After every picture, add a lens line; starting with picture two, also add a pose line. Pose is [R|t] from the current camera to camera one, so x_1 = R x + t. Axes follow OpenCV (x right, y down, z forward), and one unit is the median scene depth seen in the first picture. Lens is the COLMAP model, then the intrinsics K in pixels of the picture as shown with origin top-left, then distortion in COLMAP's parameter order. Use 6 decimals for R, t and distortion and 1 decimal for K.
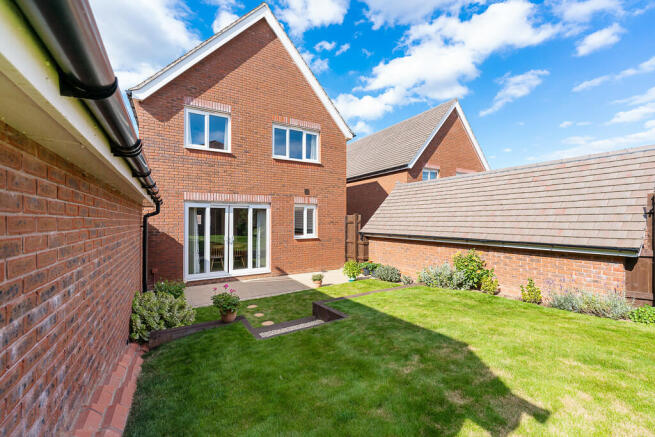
lens RADIAL K [[268.2, 0, 328.9], [0, 268.2, 216.2], [0, 0, 1]] dist [0.000802, -0.001160]
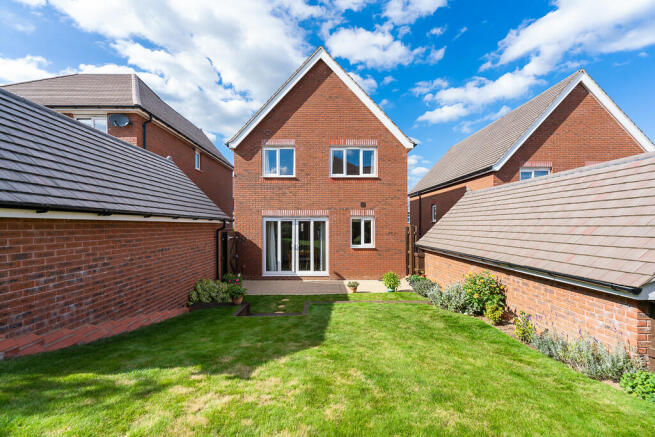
lens RADIAL K [[268.2, 0, 323.6], [0, 268.2, 223.3], [0, 0, 1]] dist [0.000802, -0.001160]
pose [[0.865714, -0.000487, -0.500538, 0.358557], [0.004247, 0.999971, 0.006372, -0.027070], [0.500521, -0.007643, 0.865691, -0.015613]]
